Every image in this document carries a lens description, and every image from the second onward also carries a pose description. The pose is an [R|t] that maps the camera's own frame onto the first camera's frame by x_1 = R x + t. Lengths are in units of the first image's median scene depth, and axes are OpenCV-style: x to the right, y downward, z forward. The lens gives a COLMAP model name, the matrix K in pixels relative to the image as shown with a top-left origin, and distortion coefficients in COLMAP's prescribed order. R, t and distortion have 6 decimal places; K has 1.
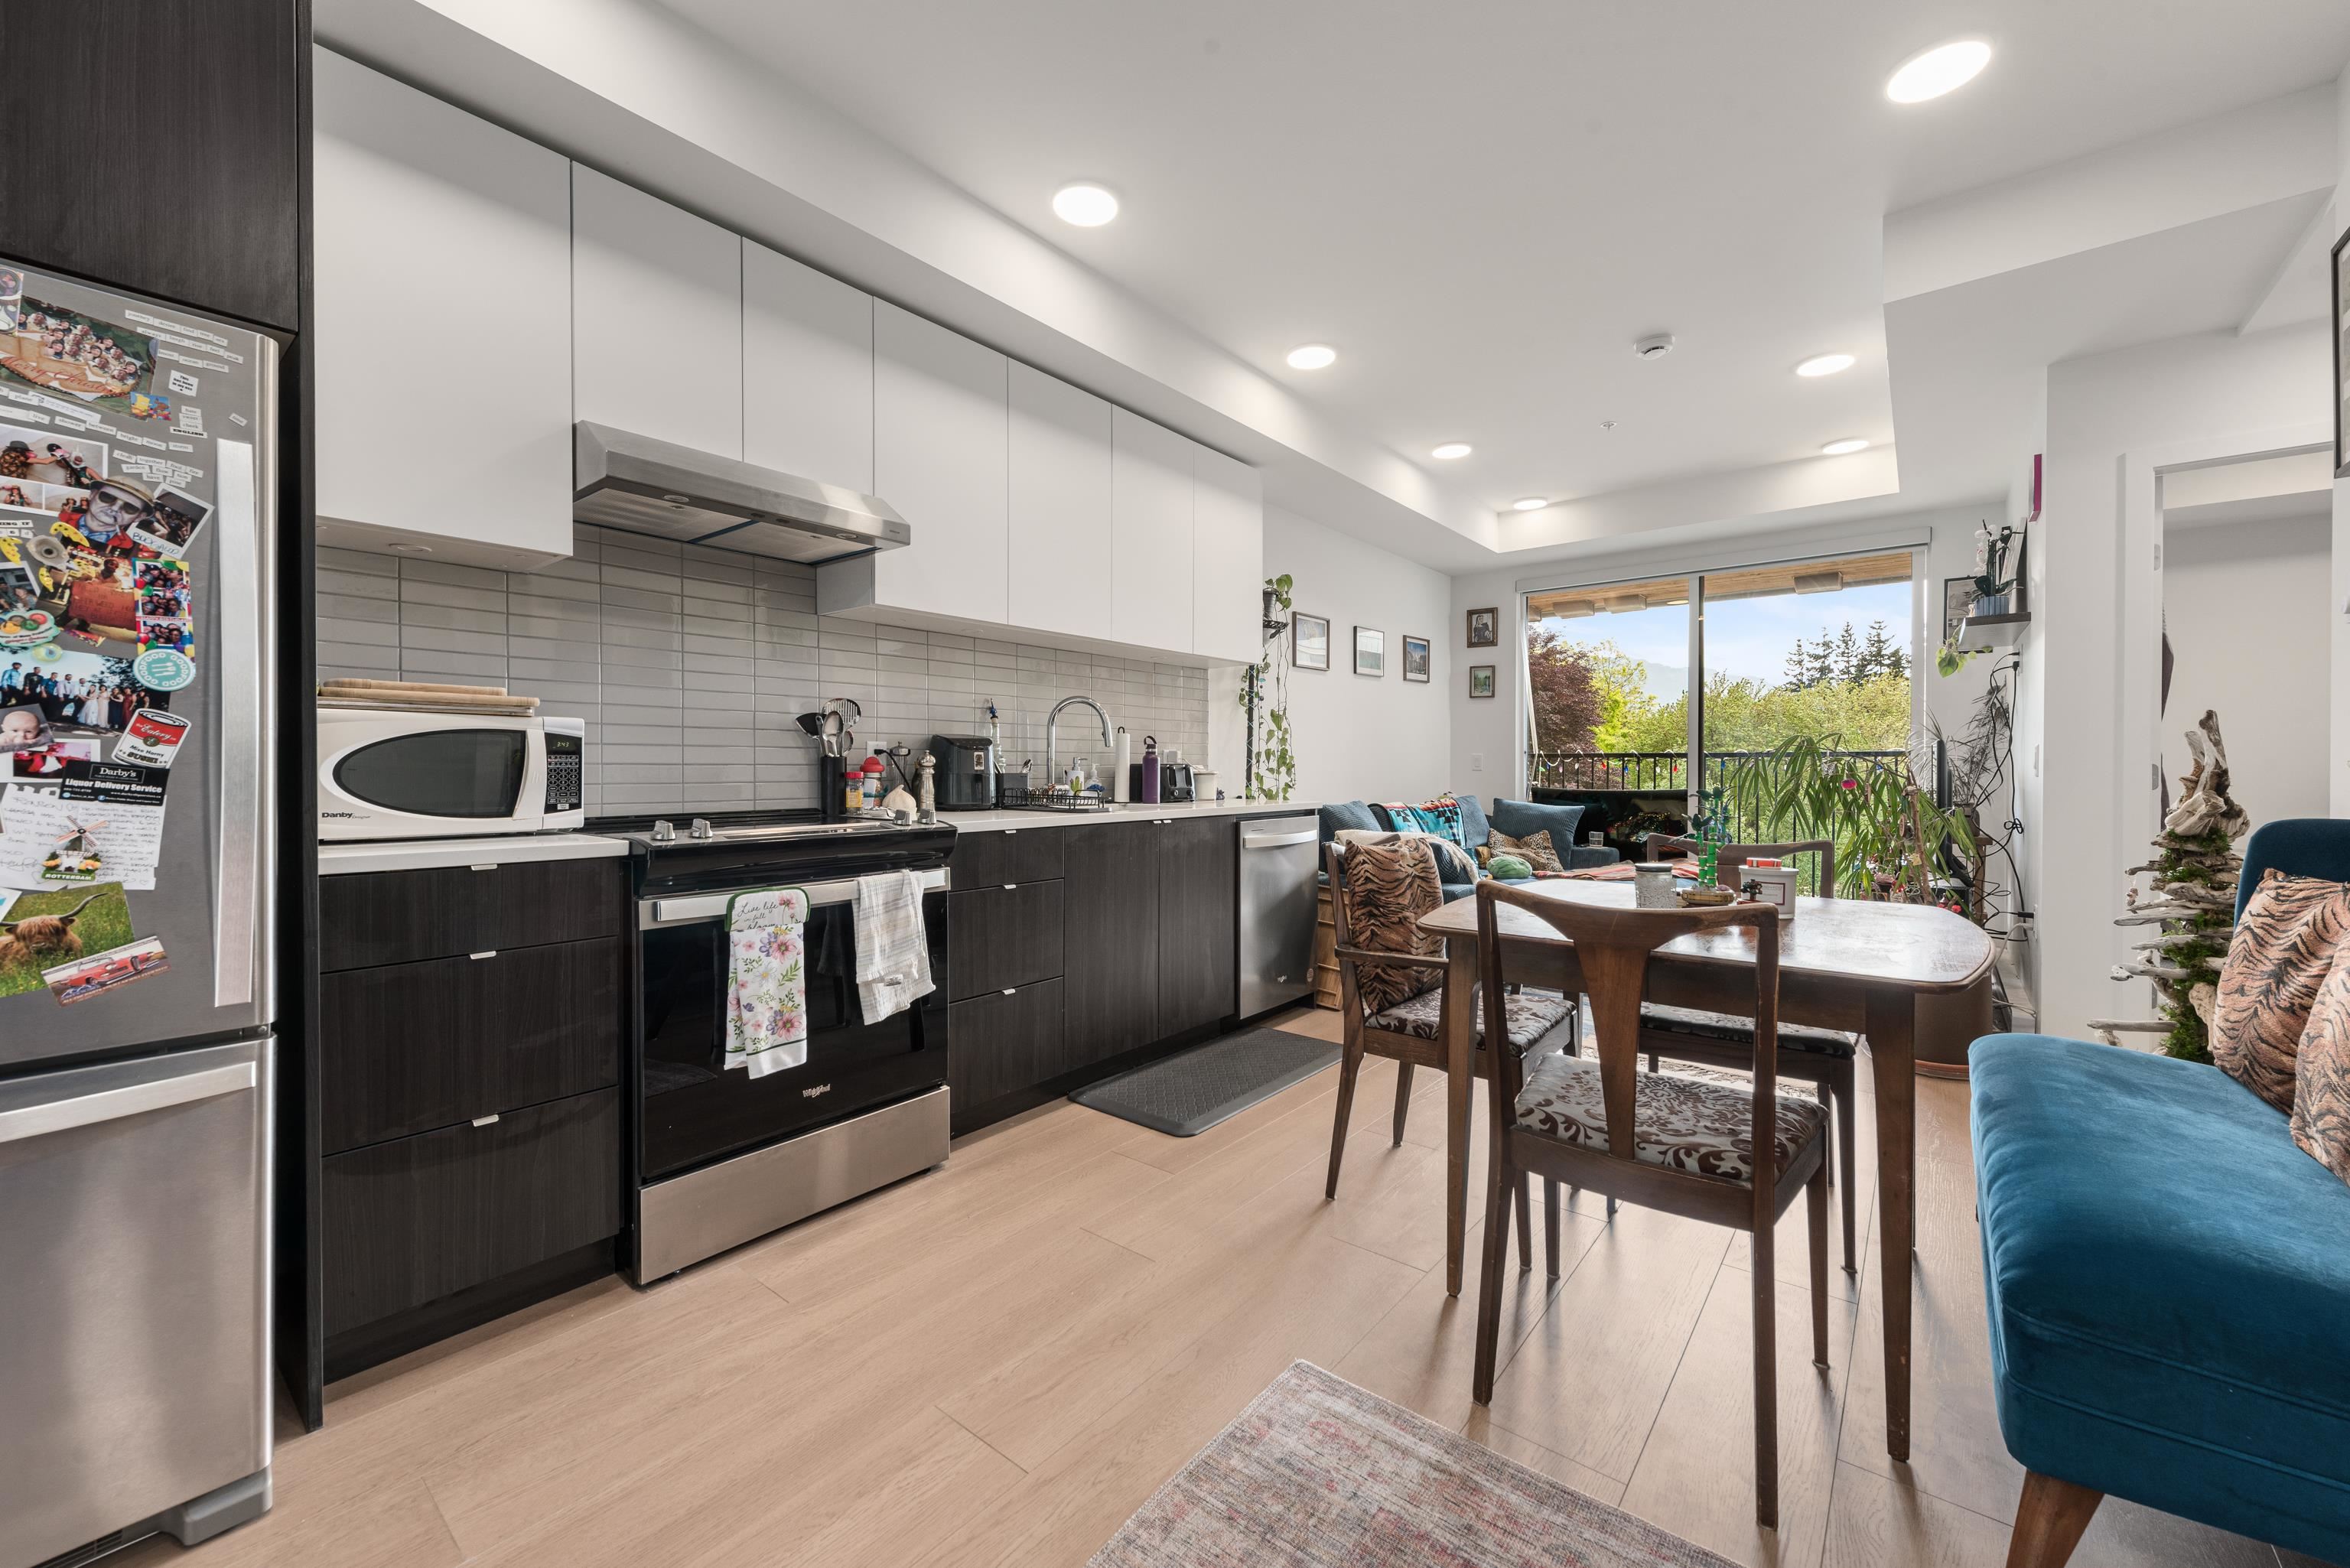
lens RADIAL K [[922.6, 0, 1182.1], [0, 922.6, 771.3], [0, 0, 1]] dist [0.015319, -0.007475]
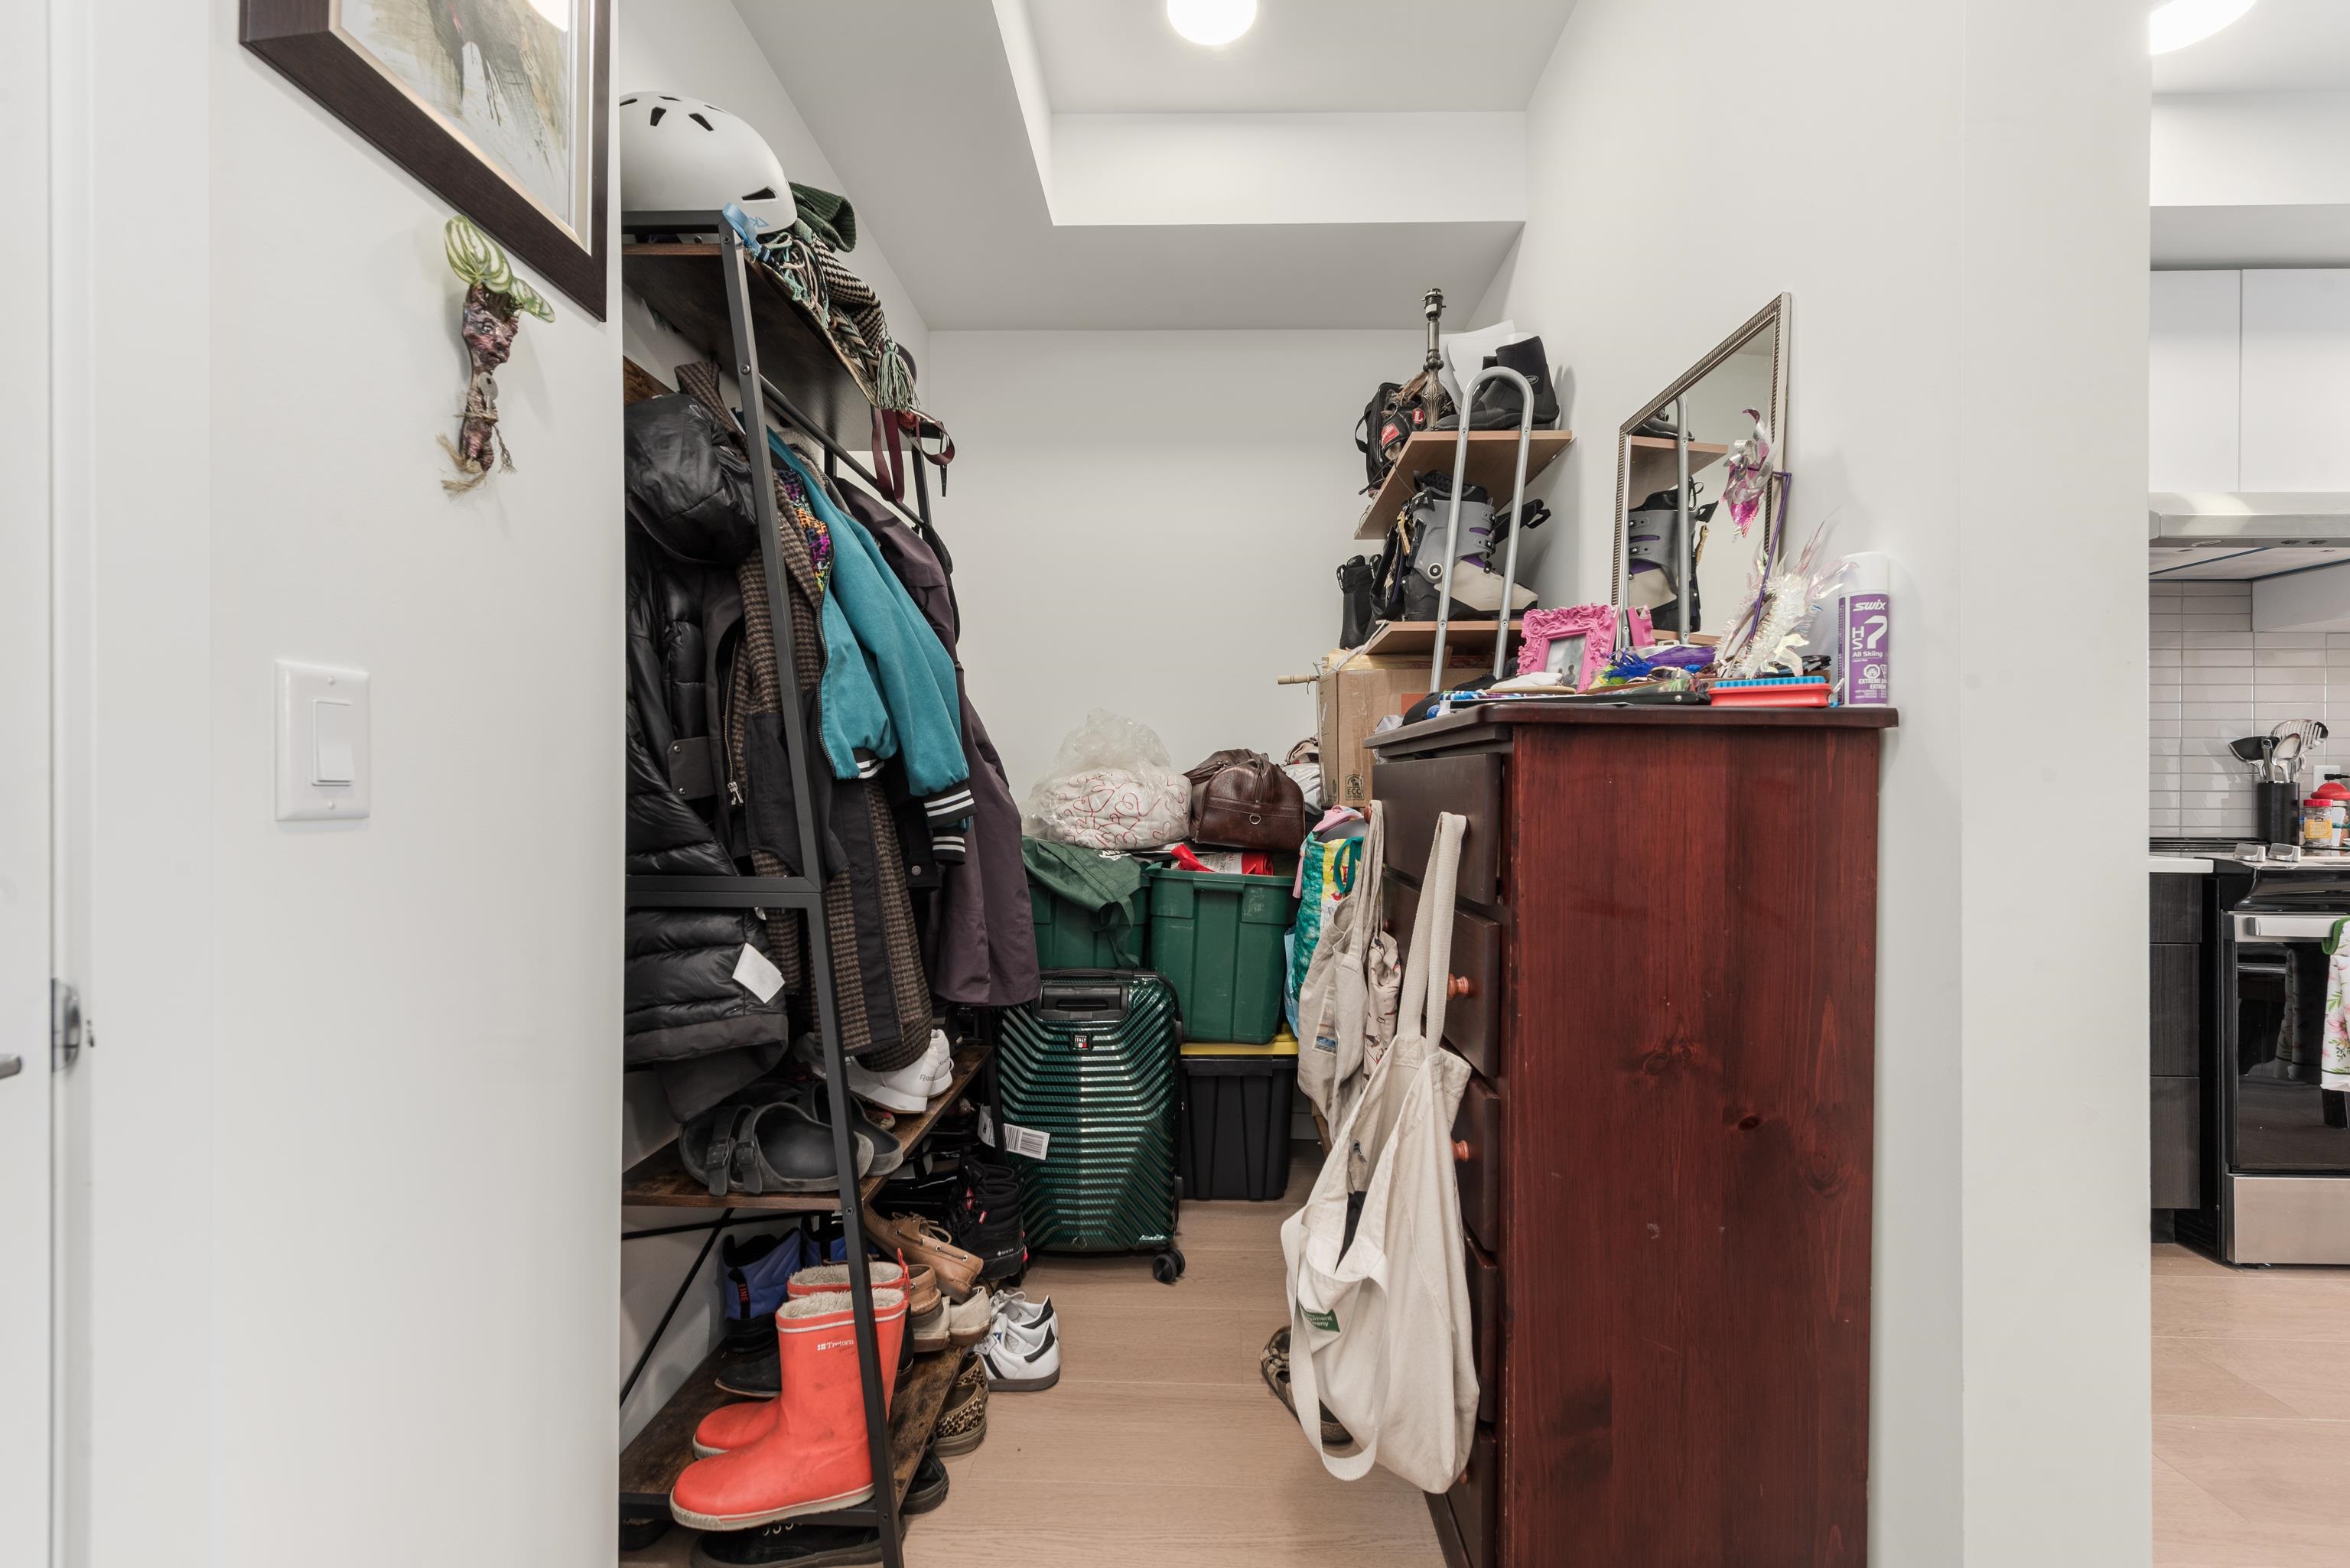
lens RADIAL K [[921.4, 0, 1210.1], [0, 921.4, 791.6], [0, 0, 1]] dist [0.006891, -0.000288]
pose [[0.611691, 0.000920, -0.791096, -0.296213], [-0.005892, 0.999977, -0.003393, 0.002561], [0.791074, 0.006736, 0.611683, -0.419451]]
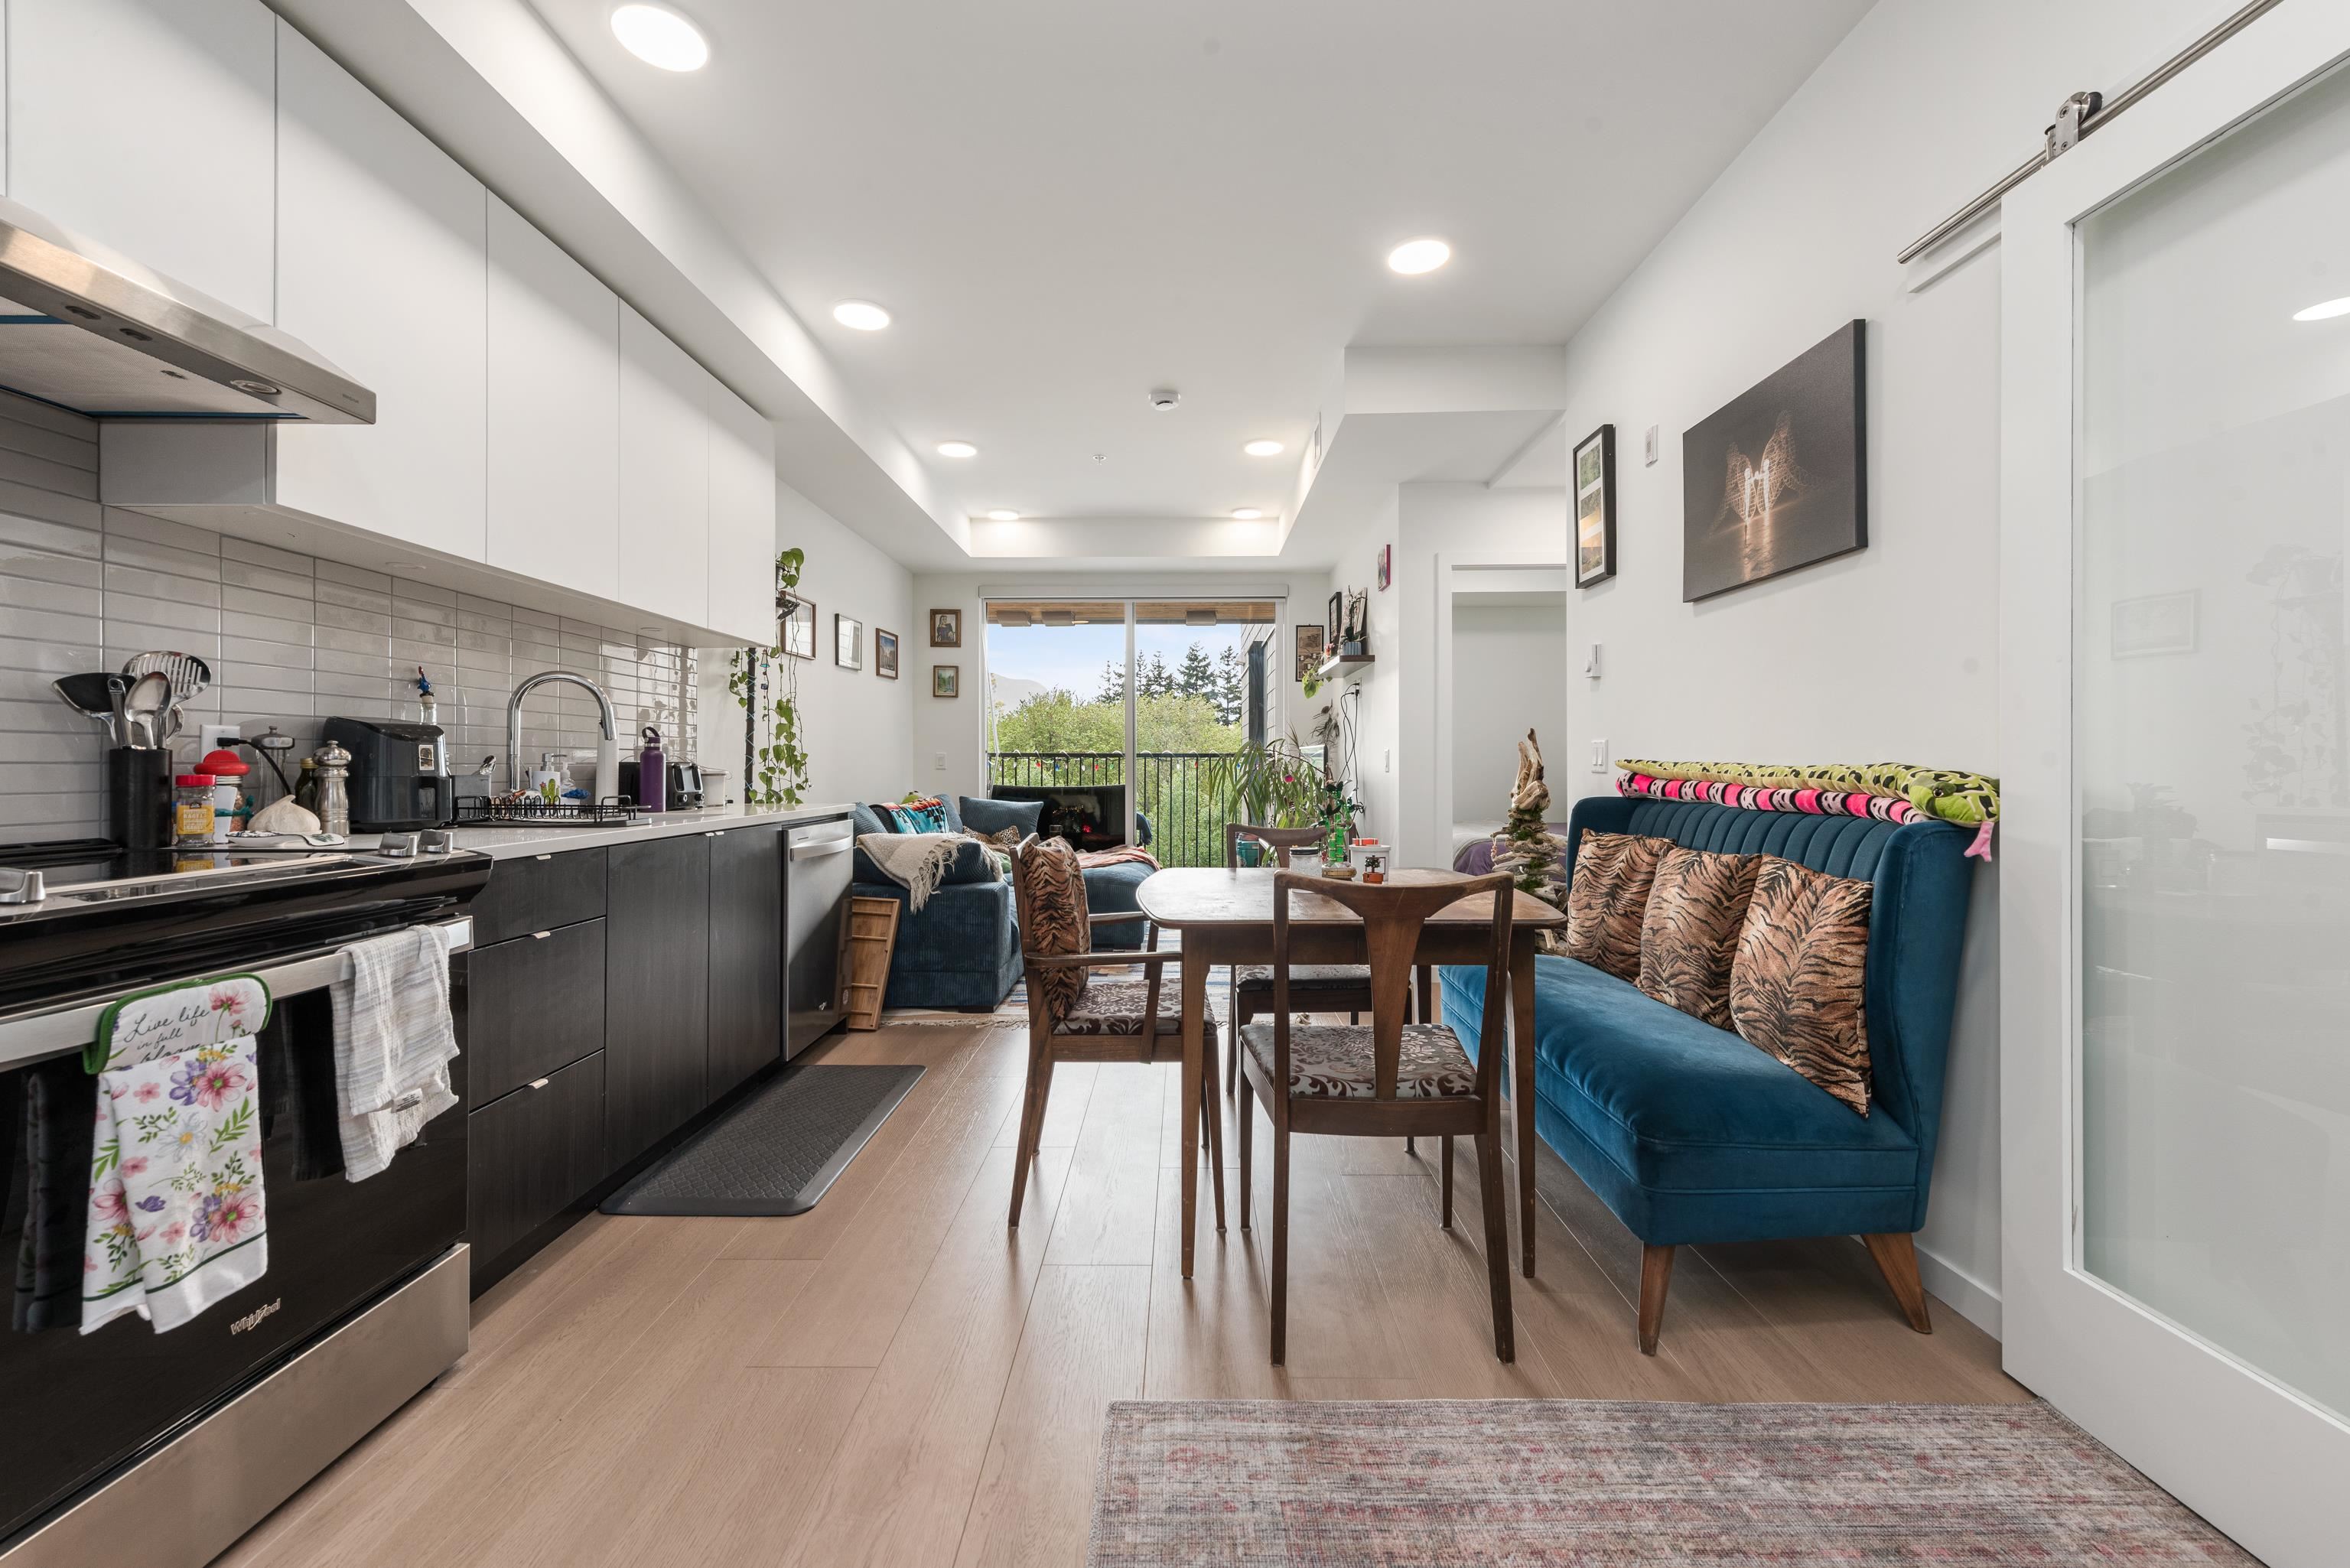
lens RADIAL K [[915.3, 0, 1182.7], [0, 915.3, 758.8], [0, 0, 1]] dist [0.013024, -0.005822]
pose [[0.780422, 0.003674, 0.625242, -0.227284], [0.004077, 0.999932, -0.010964, -0.000408], [-0.625240, 0.011105, 0.780354, 0.128690]]
